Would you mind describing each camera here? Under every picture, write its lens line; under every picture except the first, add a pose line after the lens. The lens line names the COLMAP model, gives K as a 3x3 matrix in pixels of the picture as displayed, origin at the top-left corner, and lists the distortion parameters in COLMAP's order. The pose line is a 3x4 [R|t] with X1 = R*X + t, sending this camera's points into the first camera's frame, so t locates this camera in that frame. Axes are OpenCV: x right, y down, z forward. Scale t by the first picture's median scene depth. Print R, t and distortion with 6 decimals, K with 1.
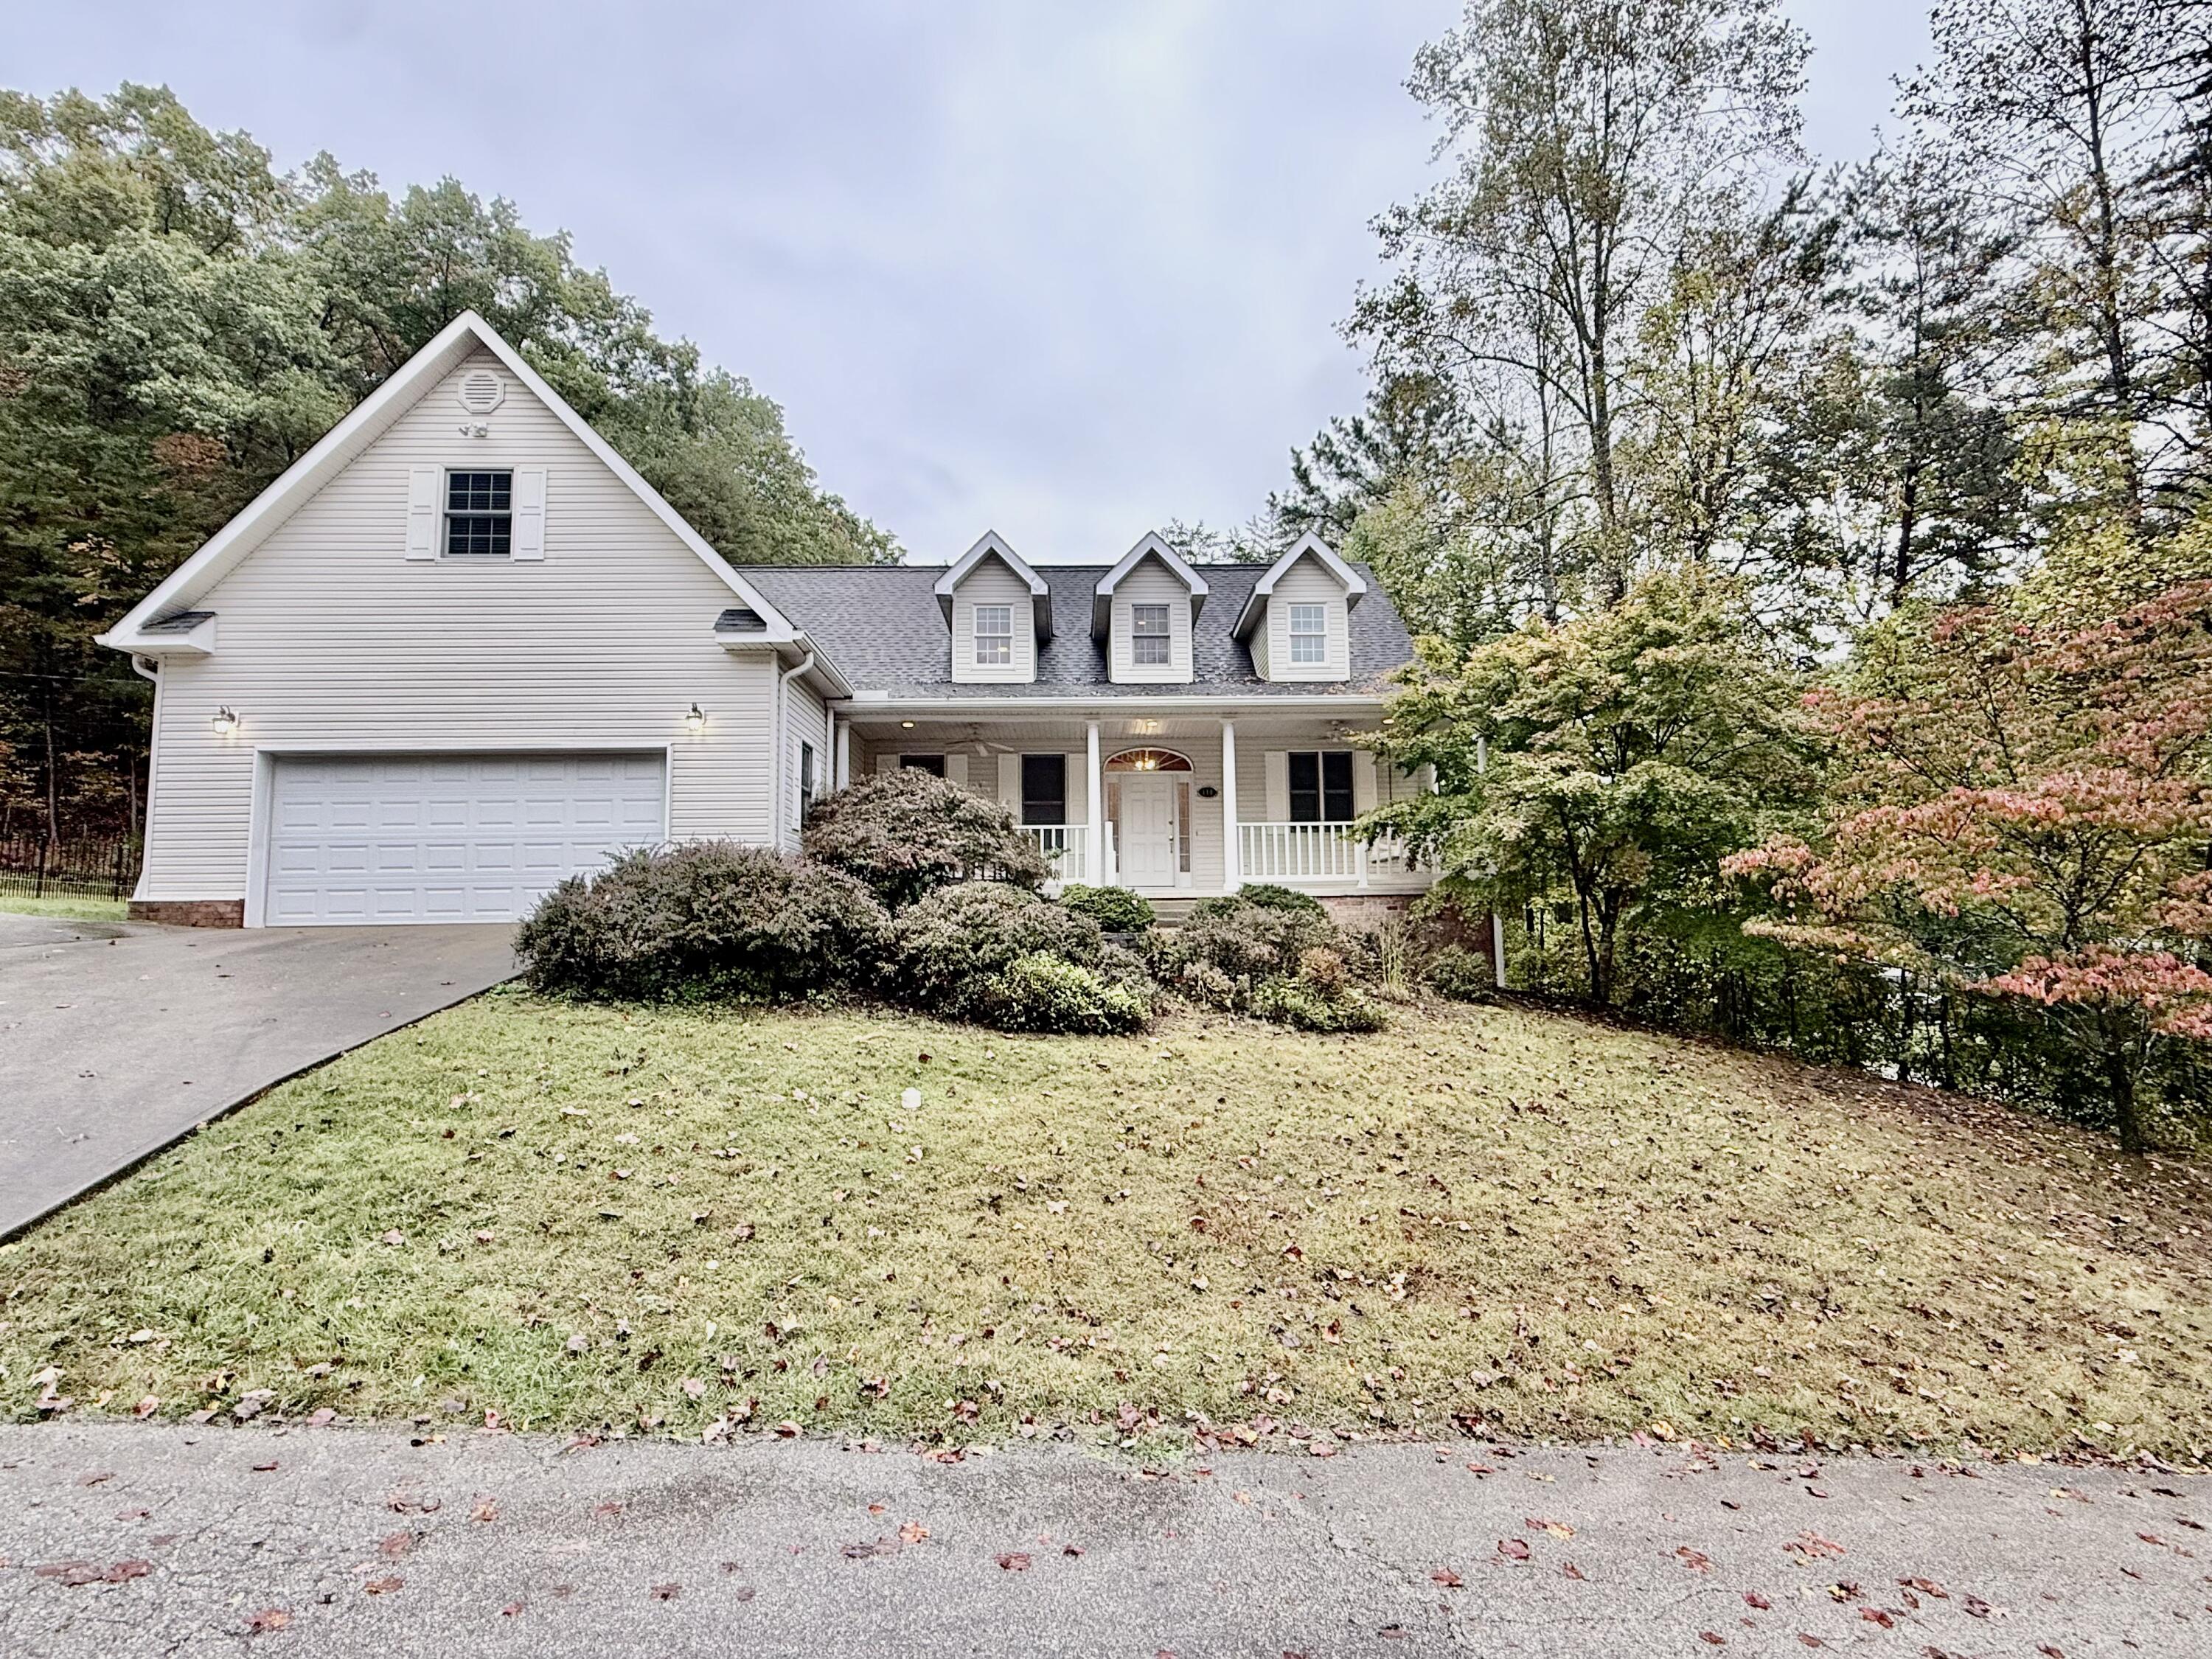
lens RADIAL K [[1108.0, 0, 1086.2], [0, 1108.0, 822.3], [0, 0, 1]] dist [0.008173, 0.001305]
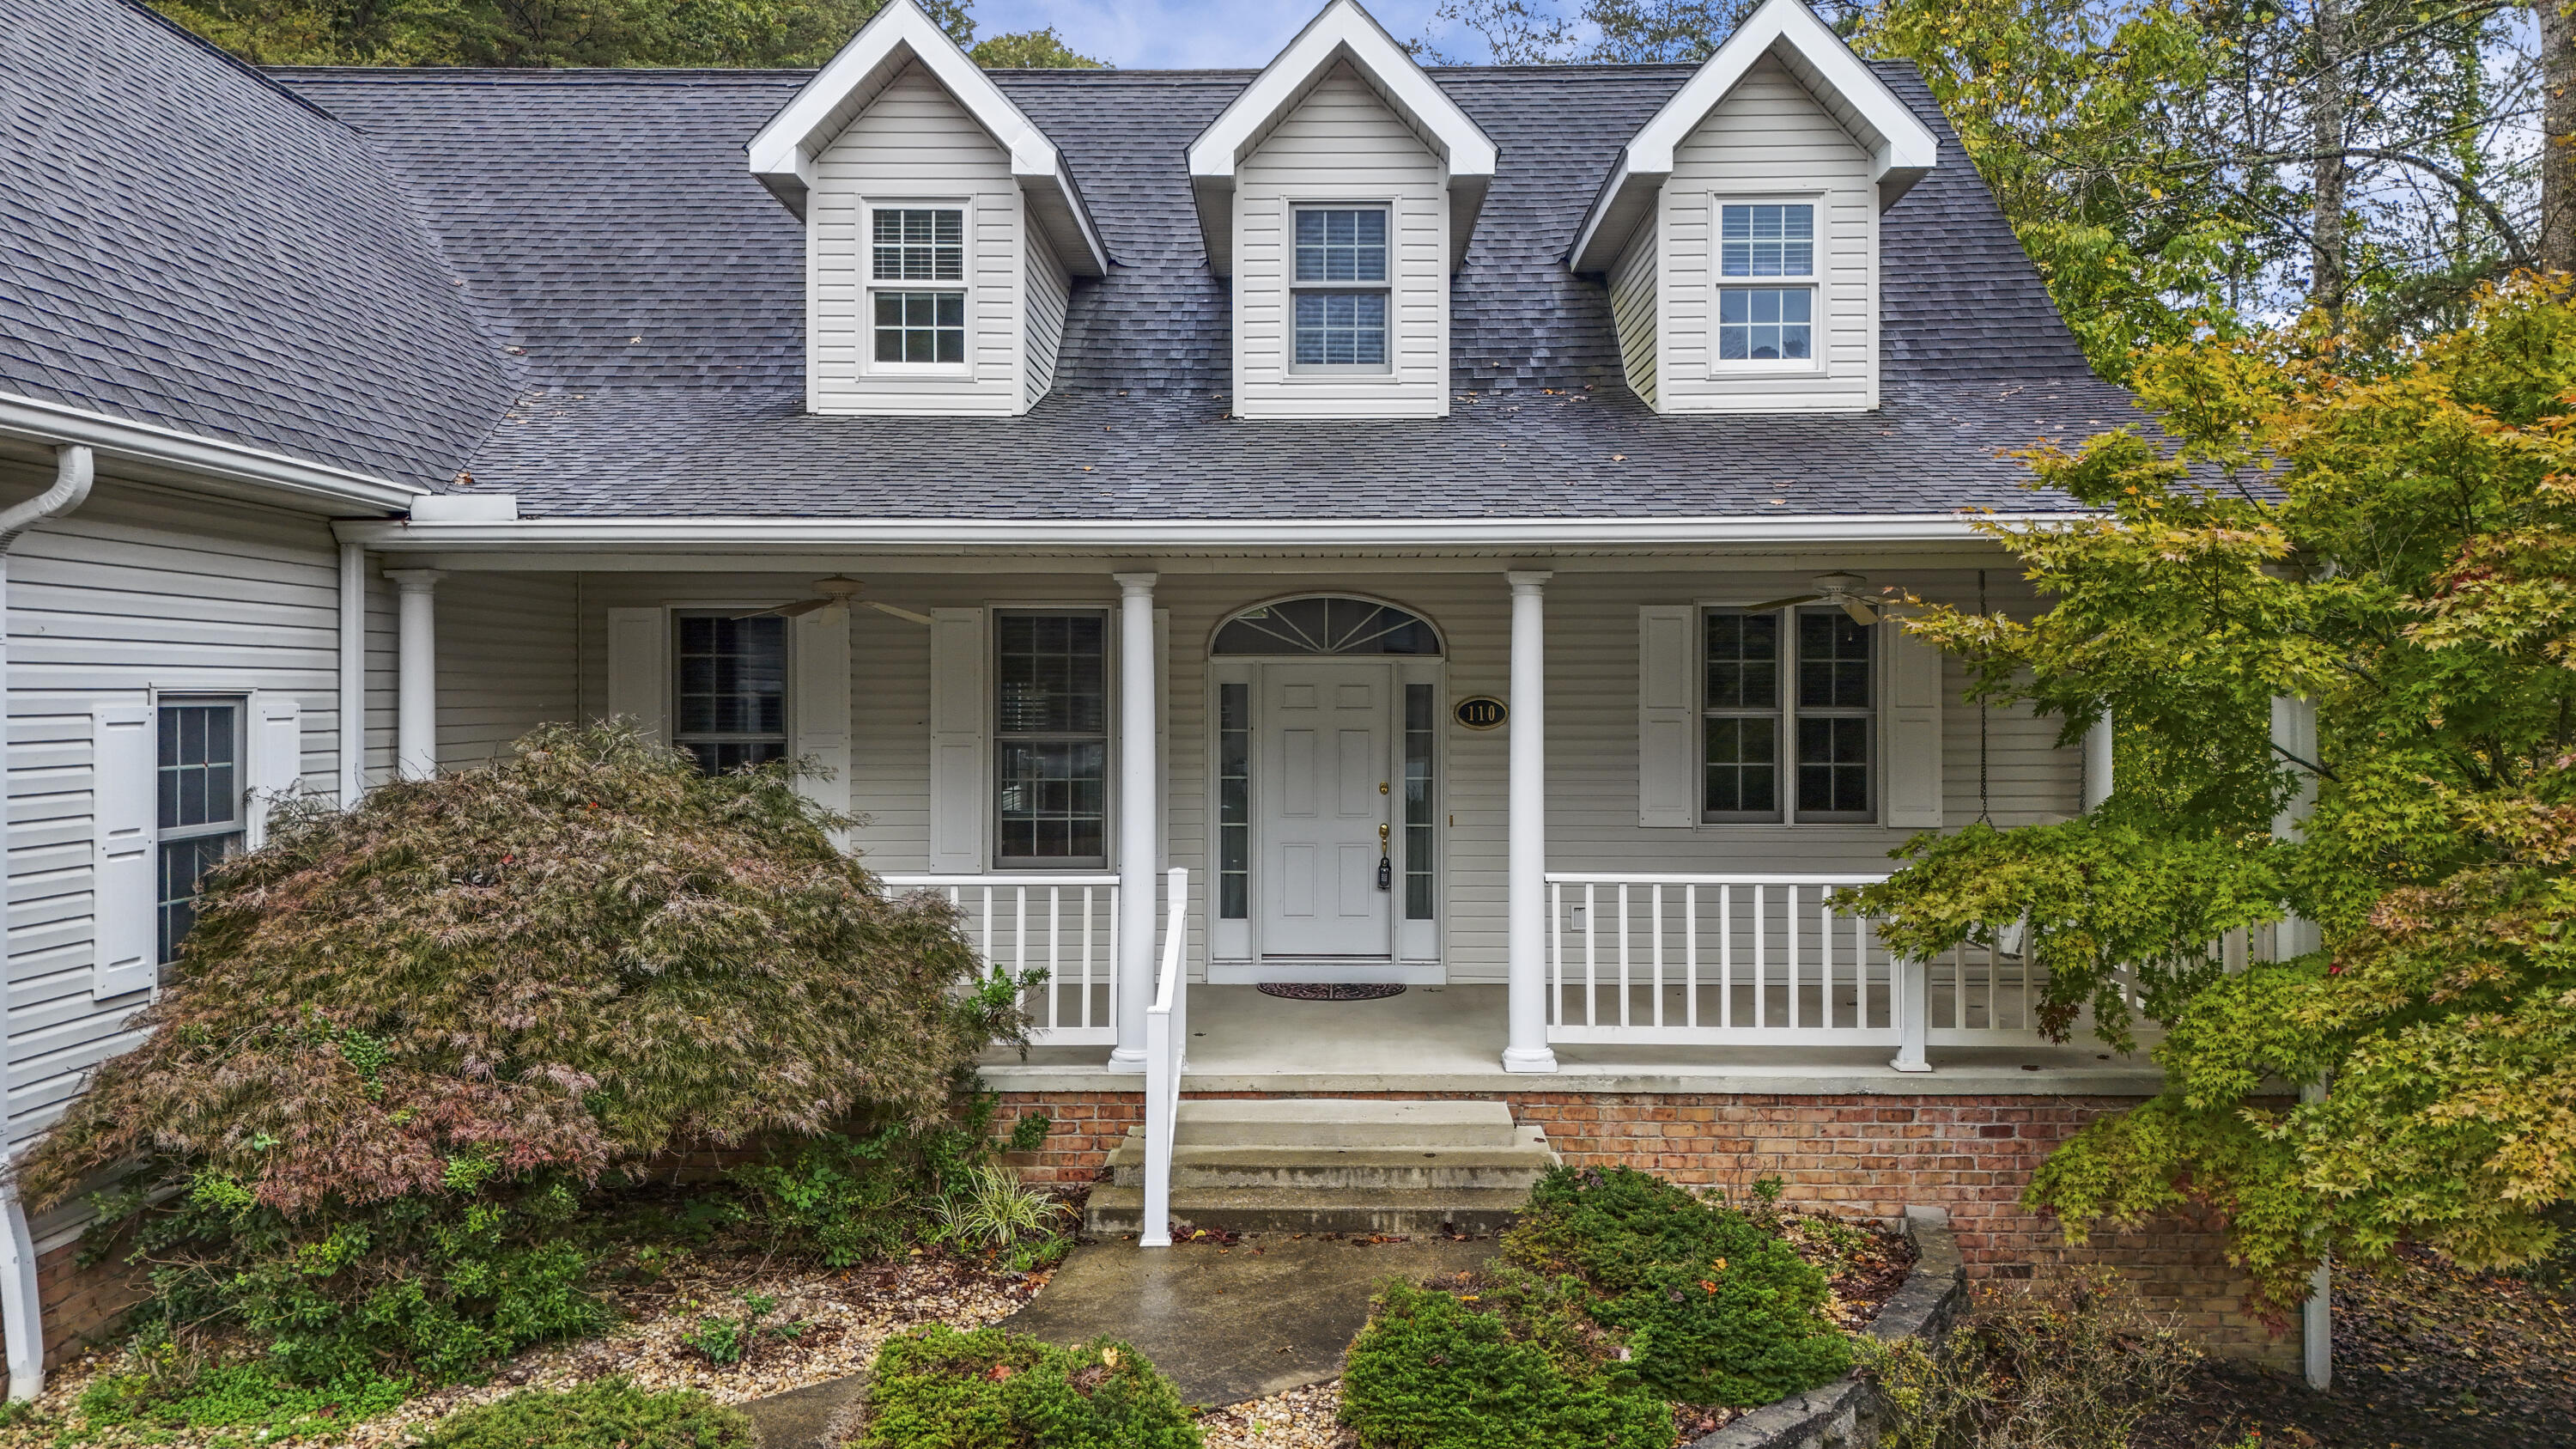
lens RADIAL K [[1923.7, 0, 1282.6], [0, 1923.7, 723.1], [0, 0, 1]] dist [0.071215, -0.037057]
pose [[0.999553, 0.008920, -0.028526, 0.084920], [-0.005458, 0.992855, 0.119204, -0.144797], [0.029386, -0.118995, 0.992460, 0.487097]]
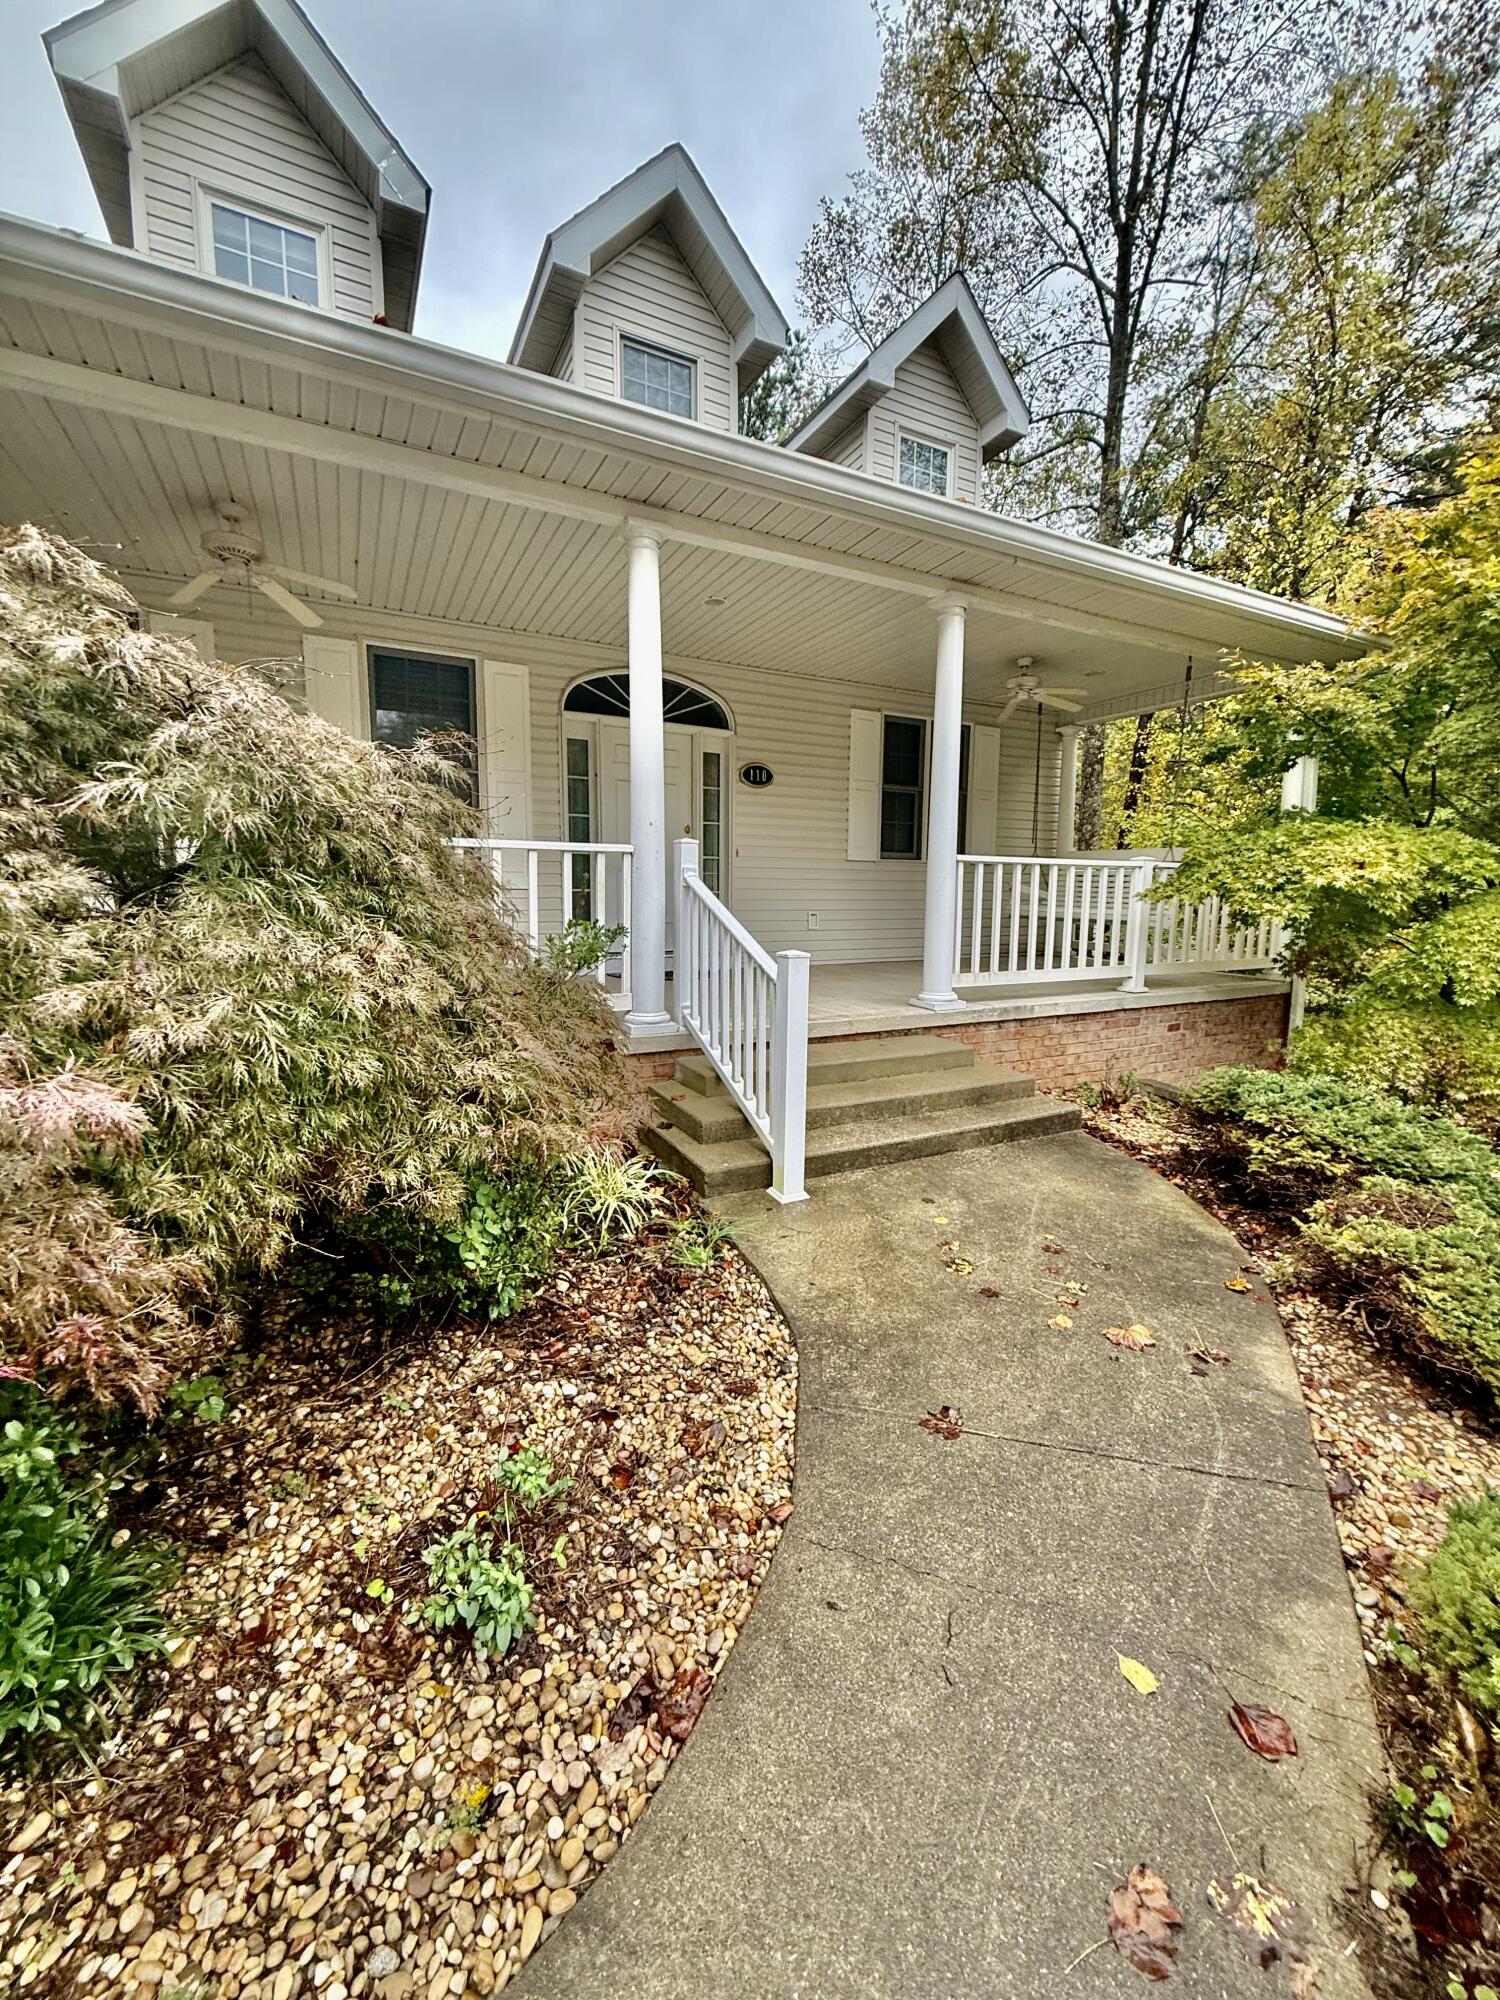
lens RADIAL K [[782.8, 0, 769.2], [0, 782.8, 1014.7], [0, 0, 1]] dist [-0.011479, -0.000104]
pose [[0.887489, -0.052536, 0.457825, -0.094563], [-0.071176, 0.965932, 0.248816, -0.013329], [-0.455300, -0.253407, 0.853514, 0.913620]]
